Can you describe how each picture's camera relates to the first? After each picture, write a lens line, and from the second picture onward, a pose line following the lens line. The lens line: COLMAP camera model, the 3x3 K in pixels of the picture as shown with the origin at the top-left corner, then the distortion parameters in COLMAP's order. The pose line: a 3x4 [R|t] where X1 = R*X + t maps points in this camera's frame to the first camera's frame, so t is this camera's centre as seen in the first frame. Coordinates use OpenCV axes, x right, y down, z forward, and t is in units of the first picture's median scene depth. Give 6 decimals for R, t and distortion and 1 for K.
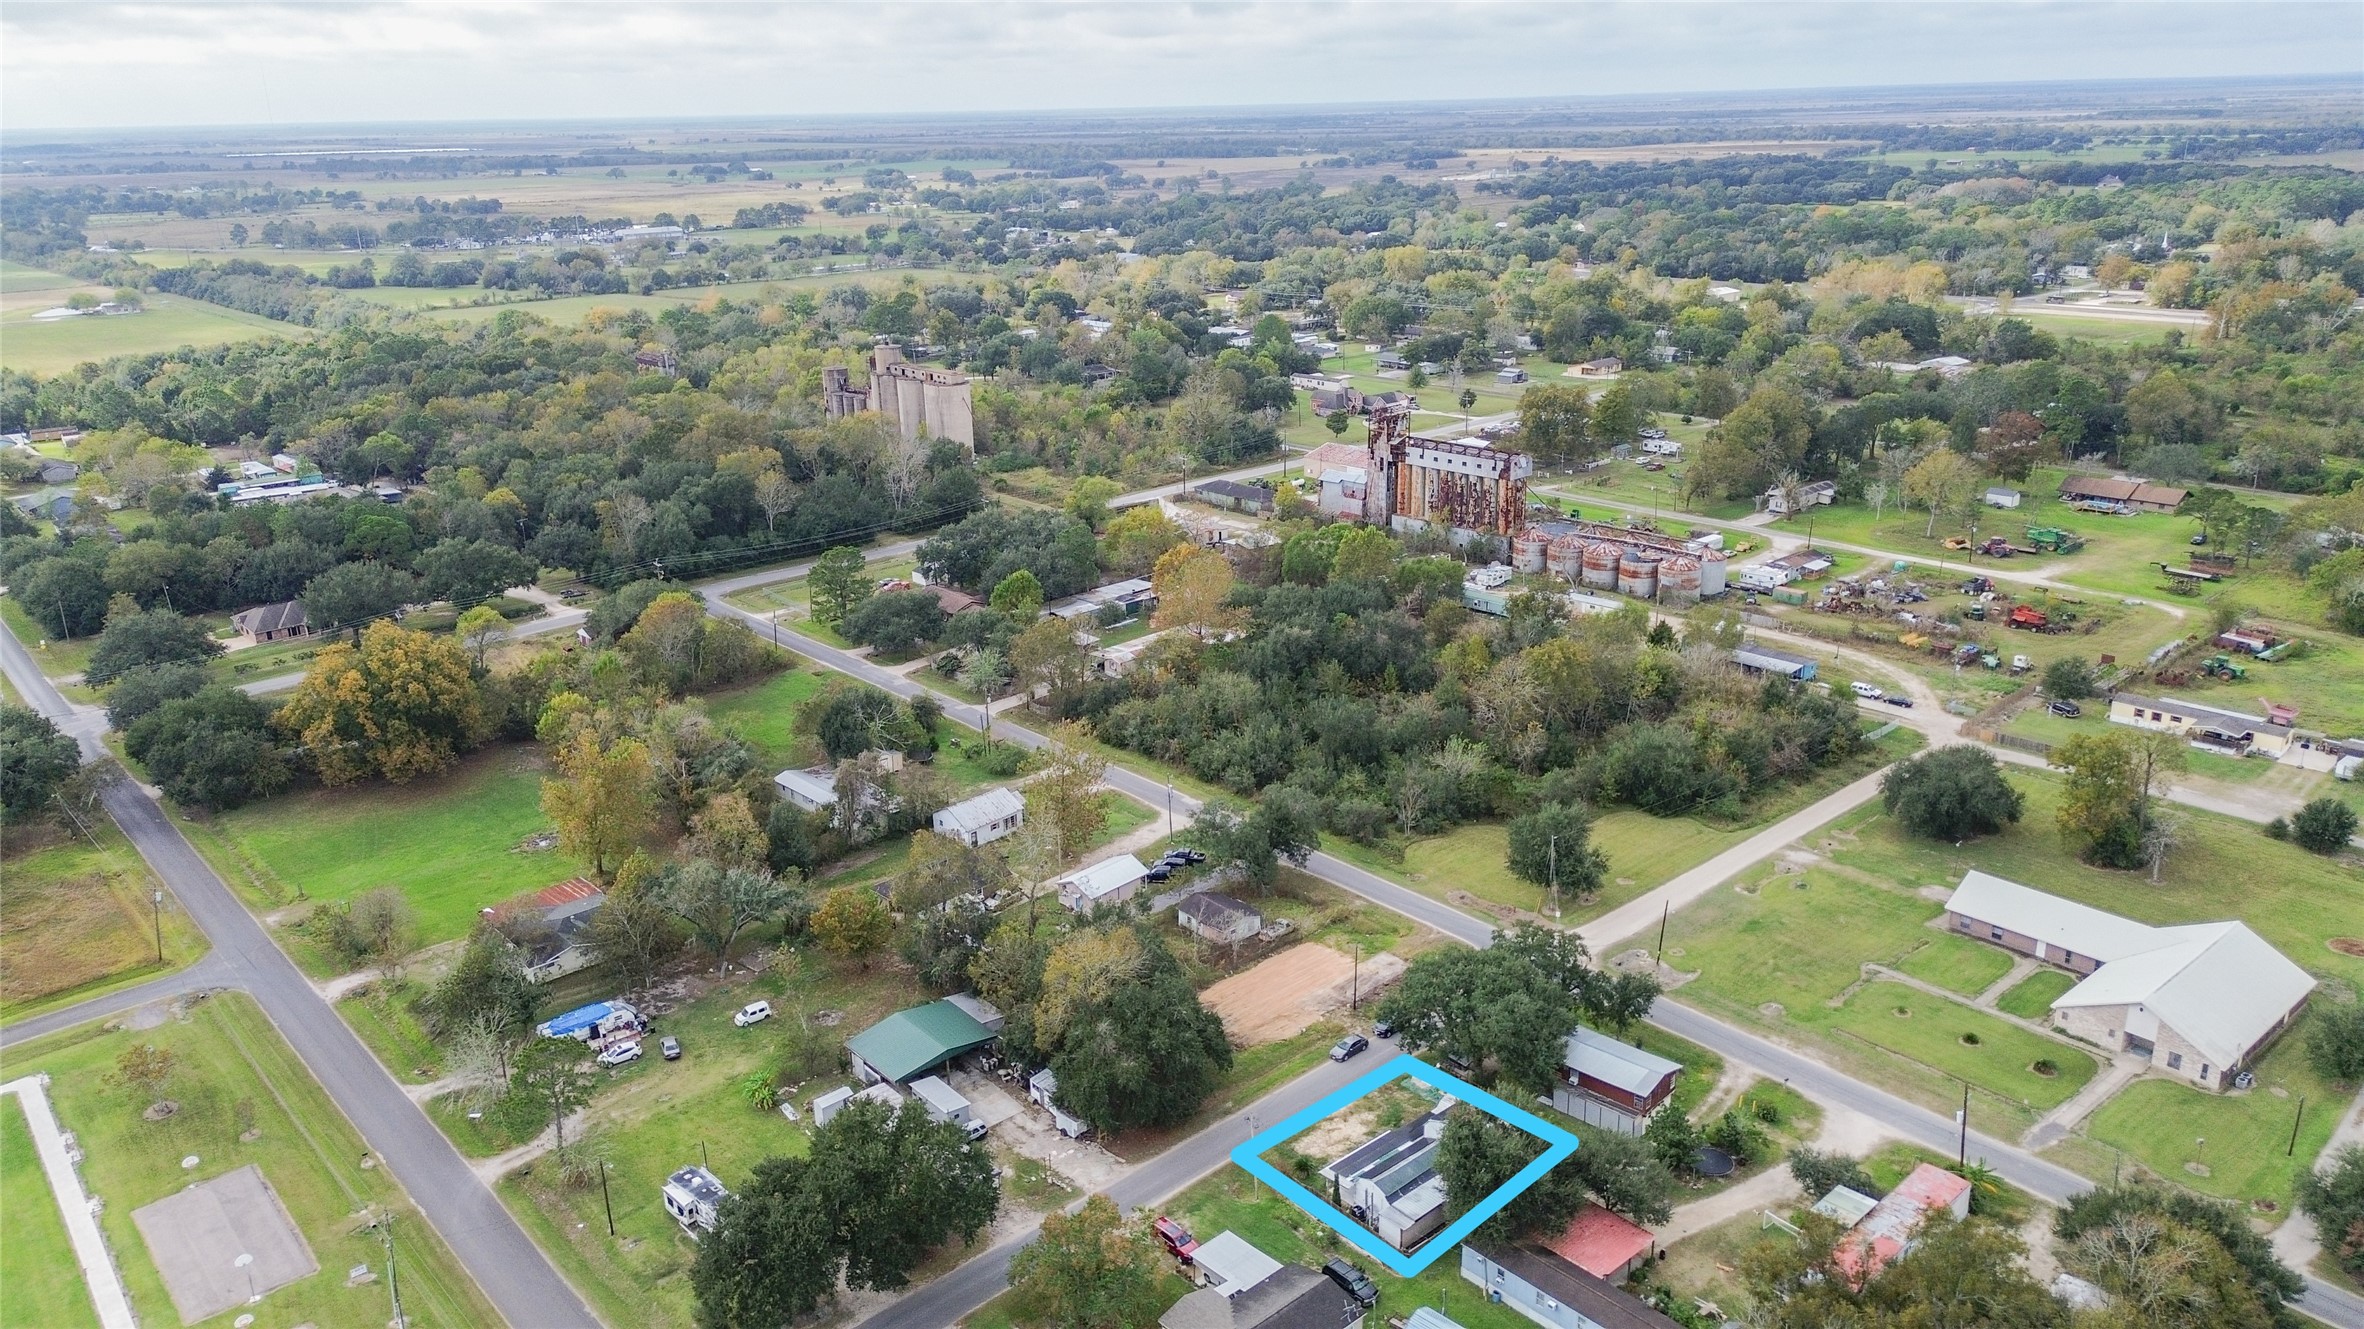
lens RADIAL K [[1672.2, 0, 1185.7], [0, 1672.2, 645.0], [0, 0, 1]] dist [0.050393, -0.005634]
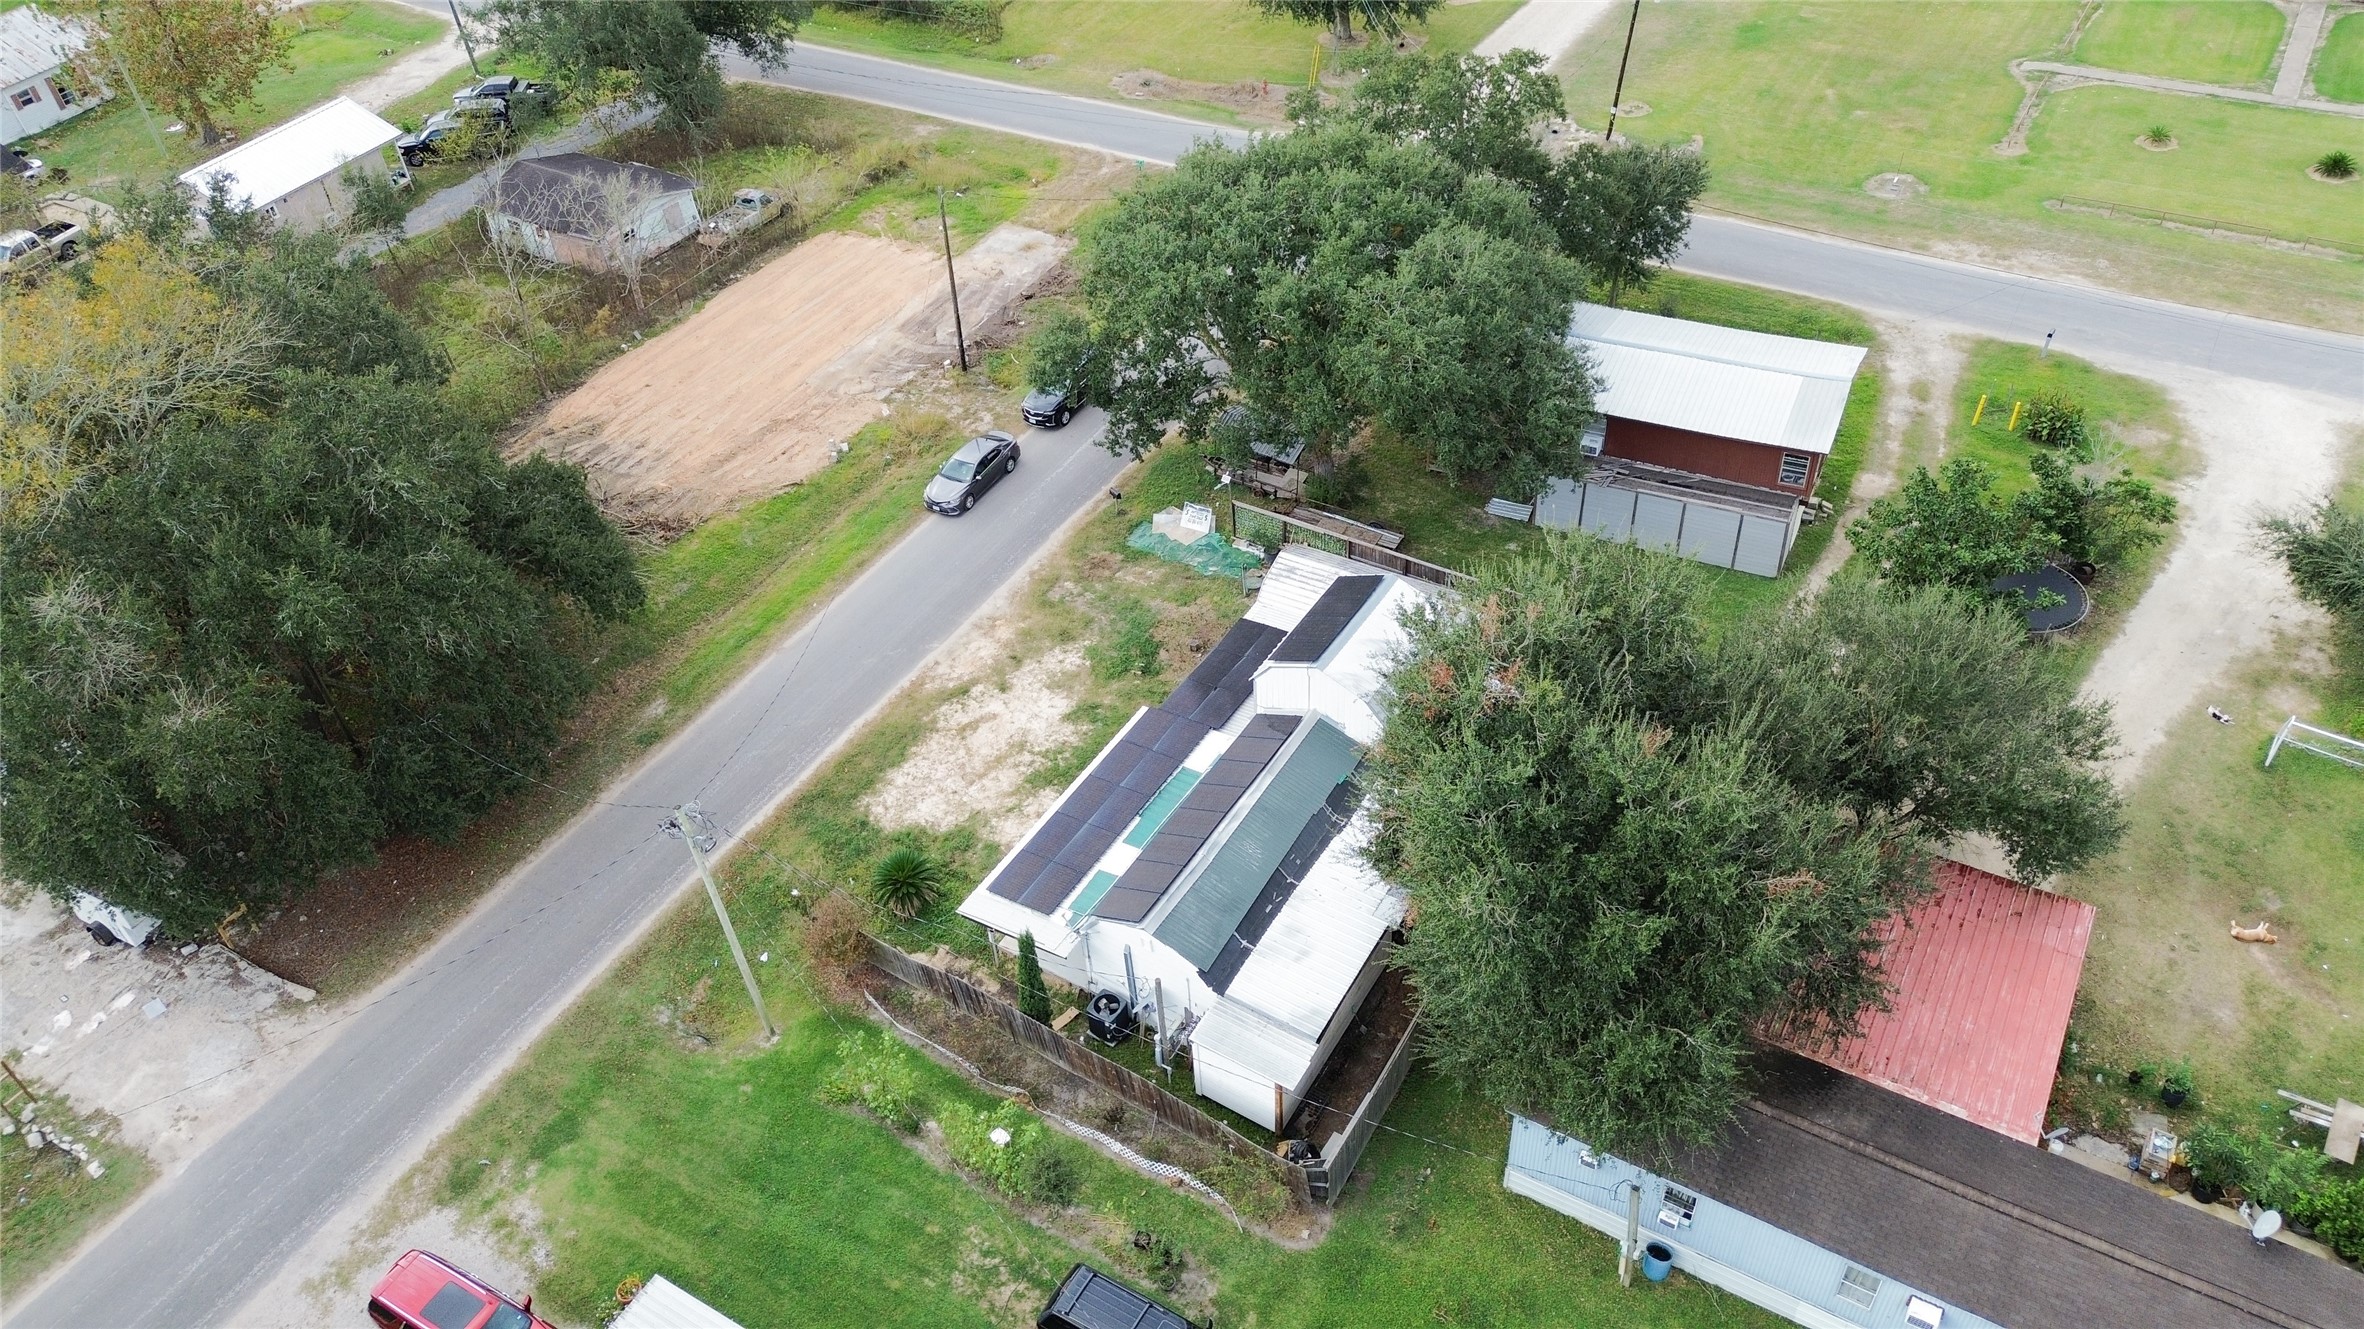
lens RADIAL K [[1672.2, 0, 1180.9], [0, 1672.2, 646.2], [0, 0, 1]] dist [0.050393, -0.005634]
pose [[0.954675, -0.217174, 0.203548, 0.057947], [0.126519, 0.915071, 0.382933, 0.138988], [-0.269424, -0.339824, 0.901072, 0.640409]]
